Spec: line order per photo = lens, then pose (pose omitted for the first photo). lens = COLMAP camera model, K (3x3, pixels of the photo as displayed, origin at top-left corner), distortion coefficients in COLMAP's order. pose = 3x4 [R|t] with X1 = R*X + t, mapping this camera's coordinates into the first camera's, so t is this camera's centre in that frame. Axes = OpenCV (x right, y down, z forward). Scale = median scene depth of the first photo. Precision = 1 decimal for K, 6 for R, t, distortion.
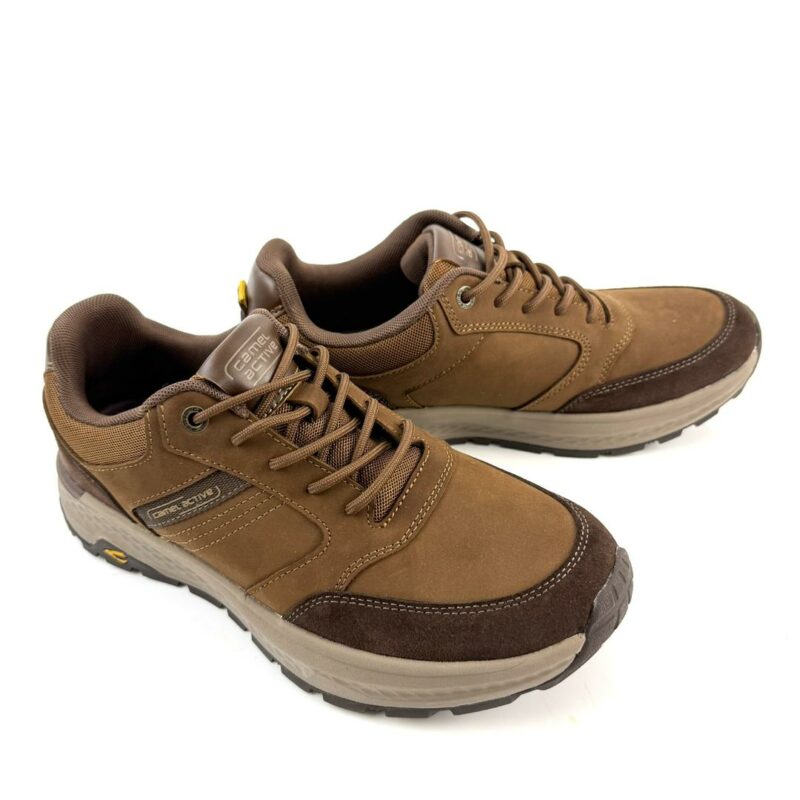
lens RADIAL K [[730.5, 0, 398.5], [0, 730.5, 398.5], [0, 0, 1]] dist [0.092504, 0.000000]
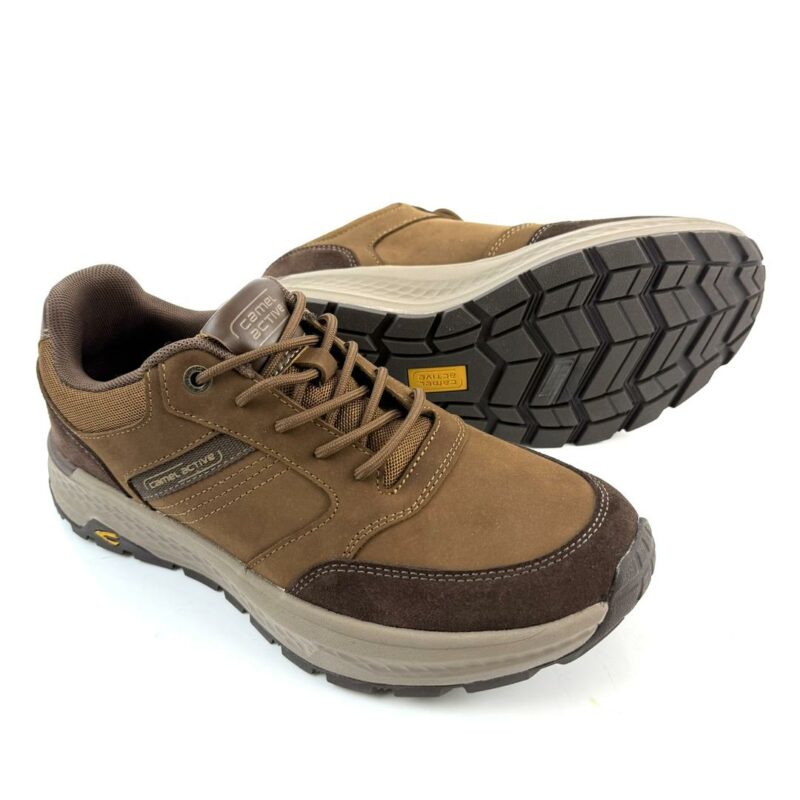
lens RADIAL K [[730.5, 0, 399.1], [0, 730.5, 398.1], [0, 0, 1]] dist [0.092504, 0.000000]
pose [[0.999808, 0.011274, 0.016049, -0.029608], [-0.010276, 0.998087, -0.060959, 0.107340], [-0.016706, 0.060782, 0.998011, 0.041662]]
